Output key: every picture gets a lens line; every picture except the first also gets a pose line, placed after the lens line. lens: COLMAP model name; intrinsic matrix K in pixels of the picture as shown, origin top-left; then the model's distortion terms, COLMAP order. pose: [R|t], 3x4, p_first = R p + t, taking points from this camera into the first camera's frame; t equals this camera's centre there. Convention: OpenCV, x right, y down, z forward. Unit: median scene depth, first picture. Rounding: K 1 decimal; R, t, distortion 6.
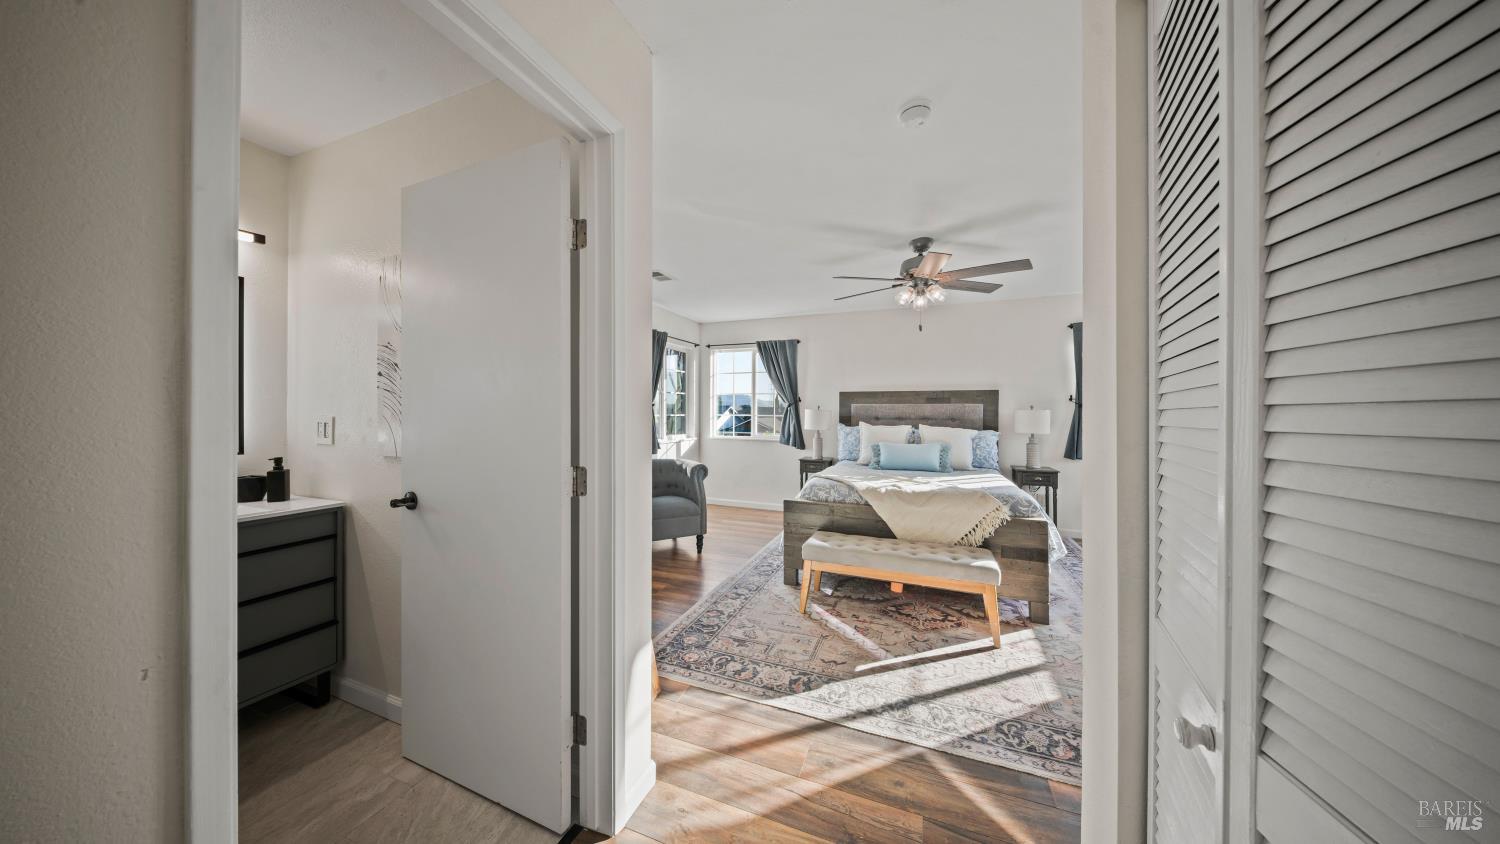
lens RADIAL K [[451.7, 0, 740.6], [0, 451.7, 412.0], [0, 0, 1]] dist [-0.000933, -0.000195]
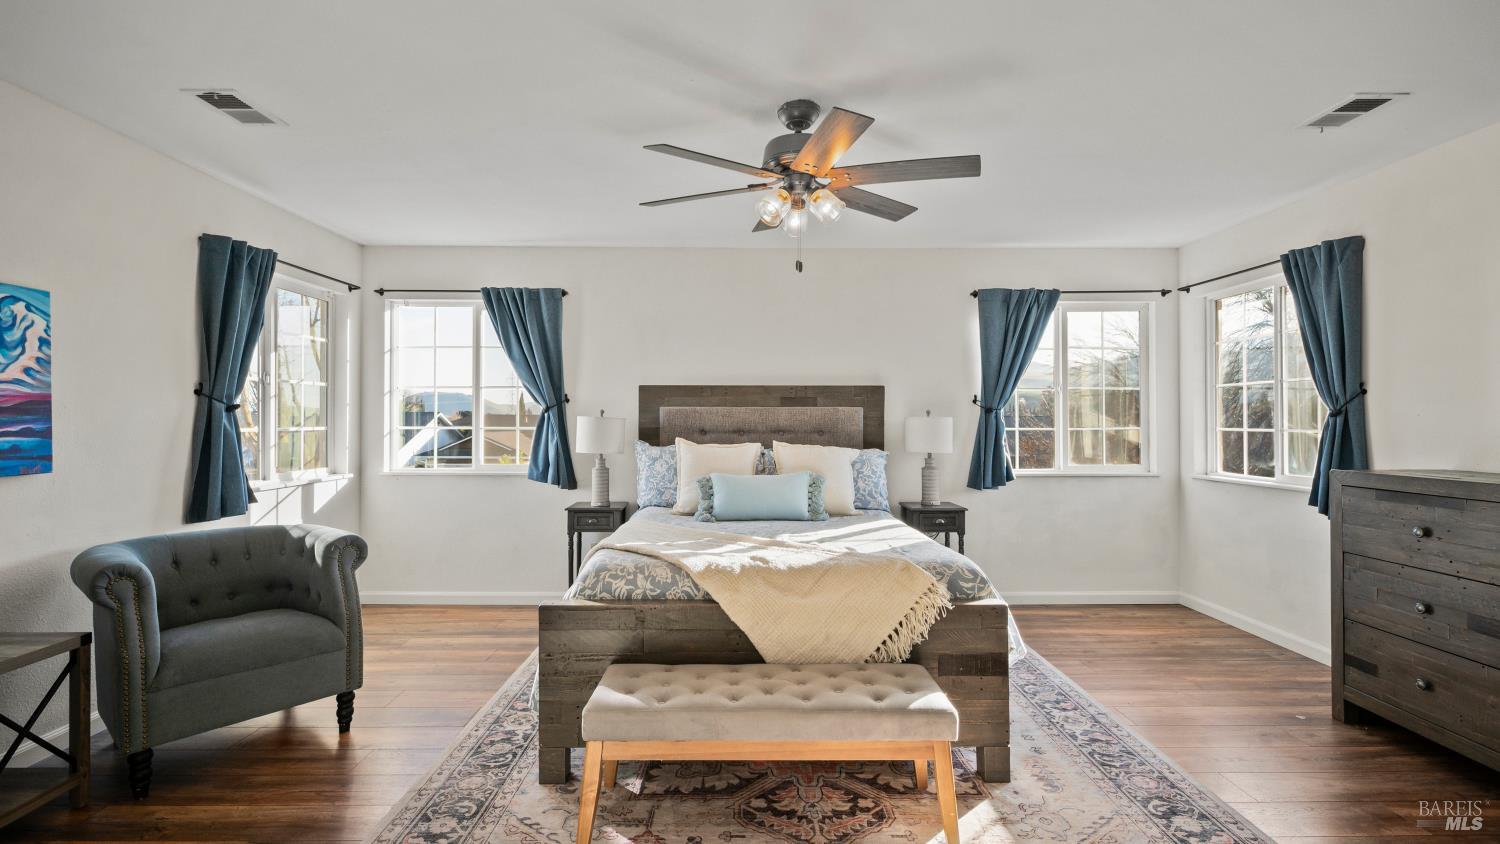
lens RADIAL K [[682.0, 0, 745.7], [0, 682.0, 416.6], [0, 0, 1]] dist [0.005130, -0.004351]
pose [[0.922369, -0.000674, 0.386308, 0.015302], [0.003620, 0.999970, -0.006900, 0.001204], [-0.386292, 0.007763, 0.922344, 0.205698]]
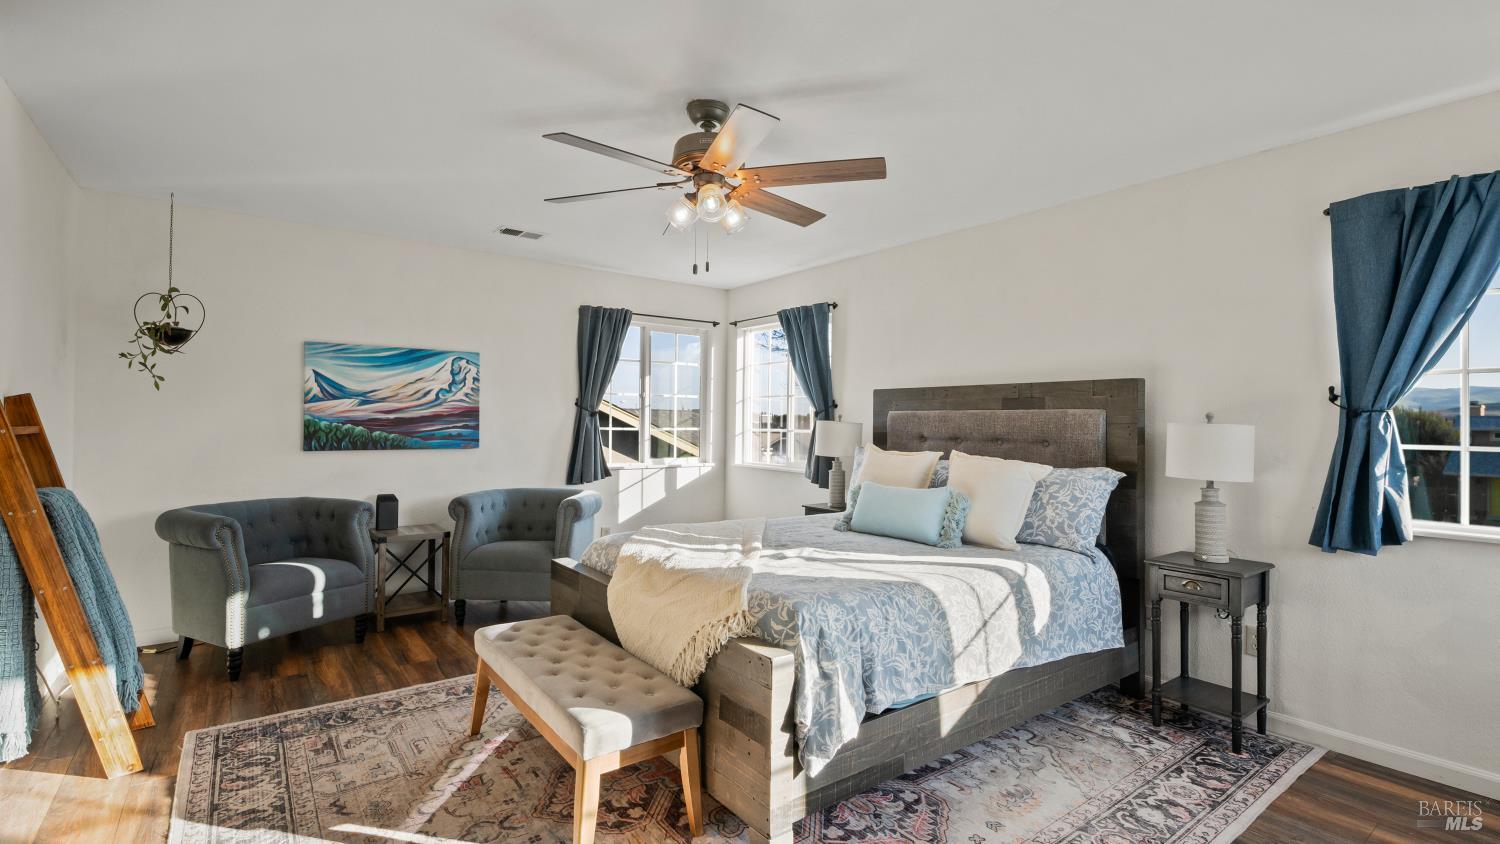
lens RADIAL K [[682.0, 0, 759.1], [0, 682.0, 417.6], [0, 0, 1]] dist [0.005130, -0.004351]
pose [[0.858569, 0.002865, -0.512690, 0.683764], [-0.010454, 0.999874, -0.011919, 0.002165], [0.512591, 0.015594, 0.858491, 0.259771]]
